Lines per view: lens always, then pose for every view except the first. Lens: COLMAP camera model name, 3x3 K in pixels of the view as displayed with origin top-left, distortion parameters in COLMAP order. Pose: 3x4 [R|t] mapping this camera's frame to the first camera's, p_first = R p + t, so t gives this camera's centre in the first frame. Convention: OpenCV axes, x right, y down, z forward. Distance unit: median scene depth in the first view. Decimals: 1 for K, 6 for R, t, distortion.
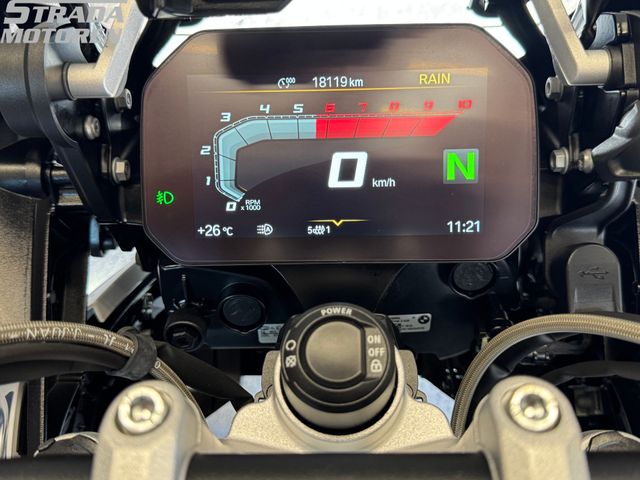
lens RADIAL K [[651.5, 0, 318.9], [0, 651.5, 247.0], [0, 0, 1]] dist [0.176726, -0.408709]
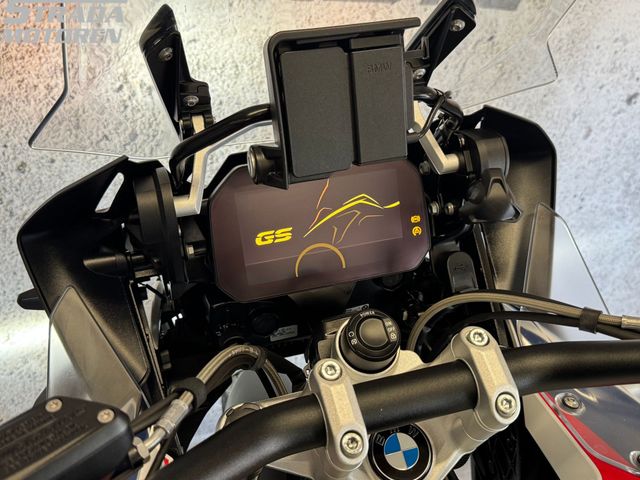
lens RADIAL K [[651.5, 0, 318.9], [0, 651.5, 247.0], [0, 0, 1]] dist [0.176726, -0.408709]
pose [[0.945027, -0.150310, 0.290399, -0.658495], [0.143979, 0.988638, 0.043177, -0.209558], [-0.293589, 0.001008, 0.955931, -0.868586]]
